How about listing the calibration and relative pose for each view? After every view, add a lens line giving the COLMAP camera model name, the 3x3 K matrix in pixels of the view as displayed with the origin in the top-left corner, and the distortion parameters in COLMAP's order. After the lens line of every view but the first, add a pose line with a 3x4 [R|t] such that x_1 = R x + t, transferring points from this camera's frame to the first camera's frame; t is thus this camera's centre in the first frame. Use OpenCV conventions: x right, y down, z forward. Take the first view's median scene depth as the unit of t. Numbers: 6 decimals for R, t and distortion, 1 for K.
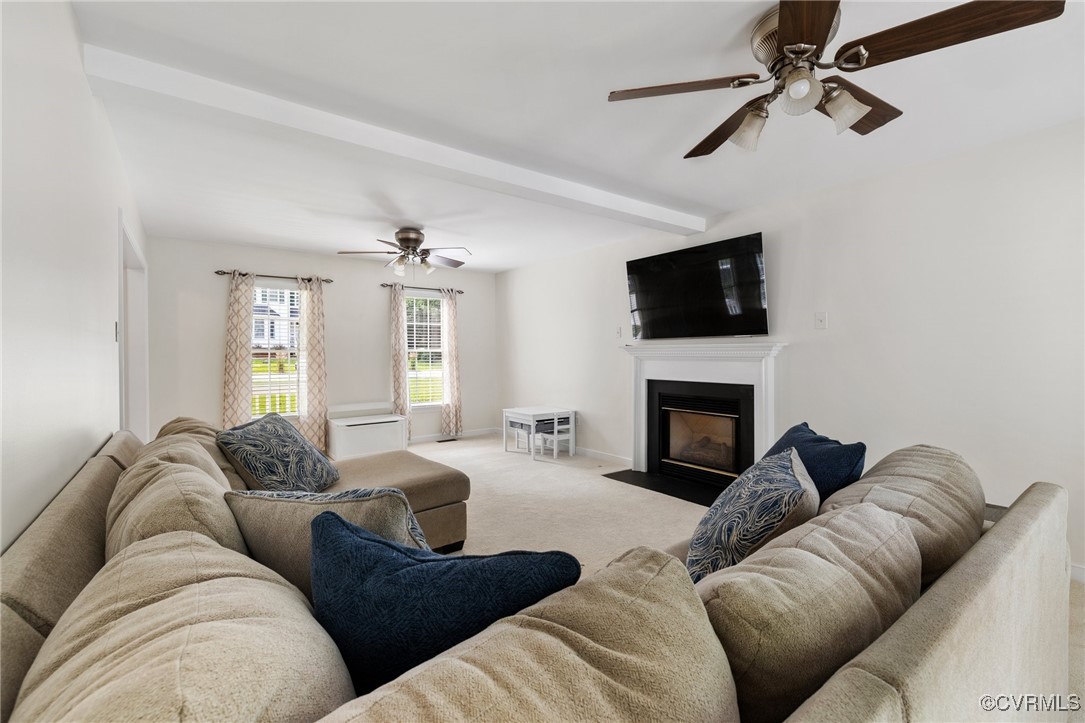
lens RADIAL K [[493.5, 0, 541.9], [0, 493.5, 358.8], [0, 0, 1]] dist [0.000912, -0.002064]
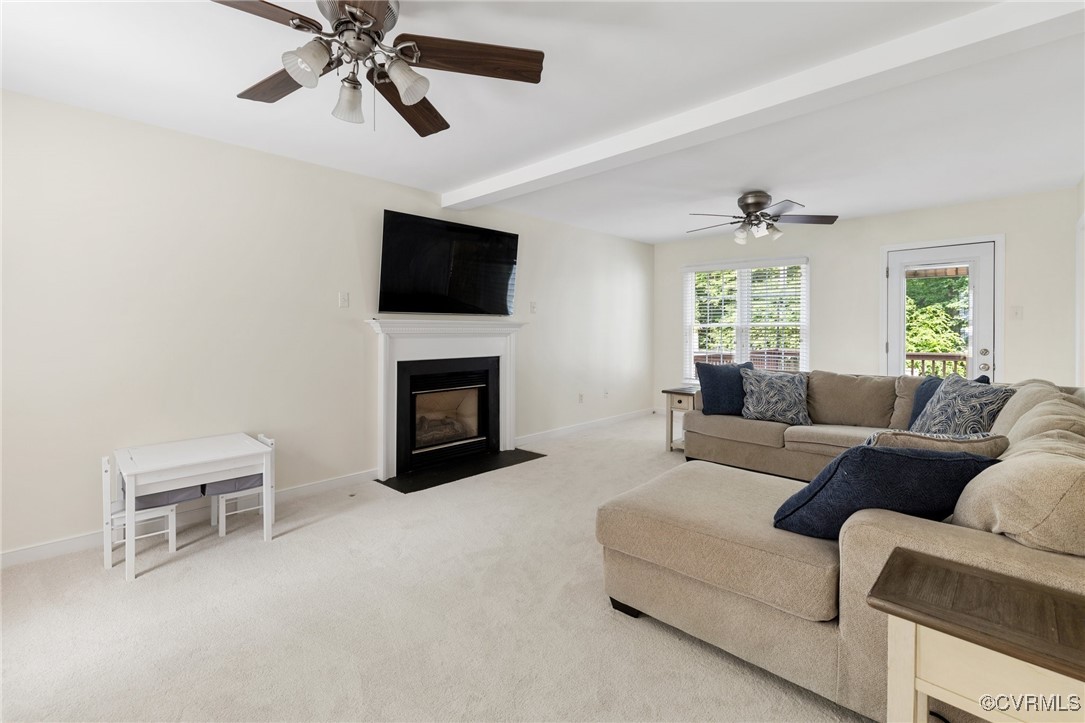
lens RADIAL K [[473.4, 0, 528.6], [0, 473.4, 332.6], [0, 0, 1]] dist [0.001789, 0.001993]
pose [[-0.134010, -0.006530, 0.990958, -0.609042], [0.004145, 0.999966, 0.007150, -0.010624], [-0.990971, 0.005066, -0.133978, 0.912559]]
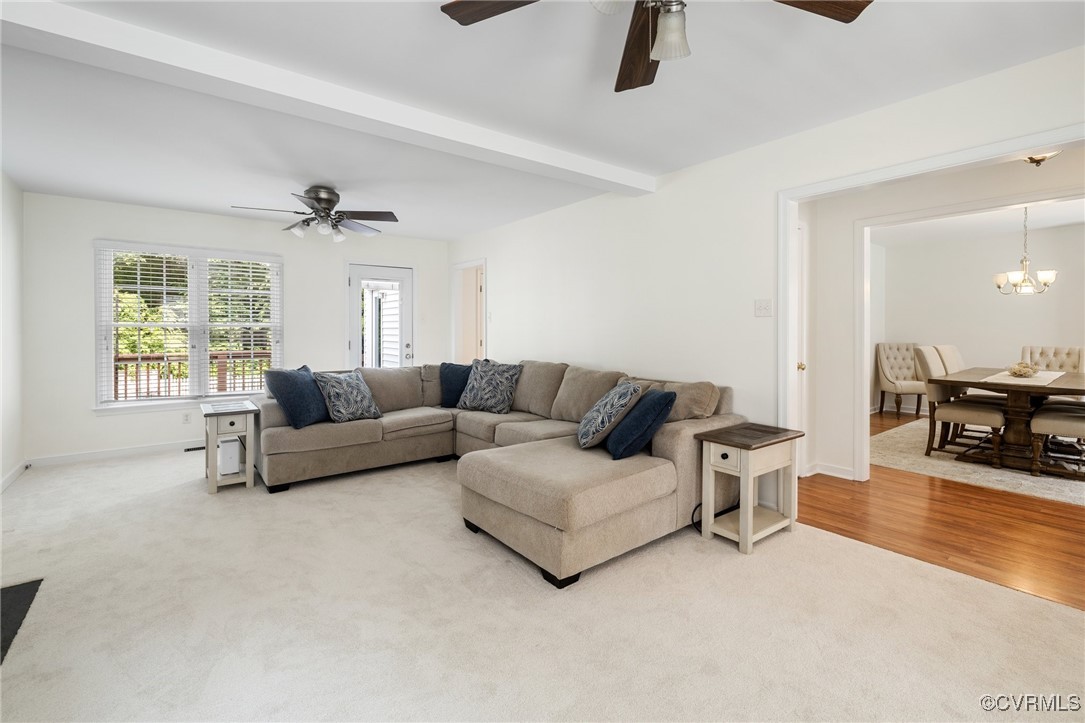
lens RADIAL K [[493.5, 0, 538.0], [0, 493.5, 327.6], [0, 0, 1]] dist [0.000912, -0.002064]
pose [[-0.999827, 0.000502, -0.018602, -0.174239], [0.000502, 1.000000, 0.000025, -0.012727], [0.018602, 0.000016, -0.999827, 1.253435]]
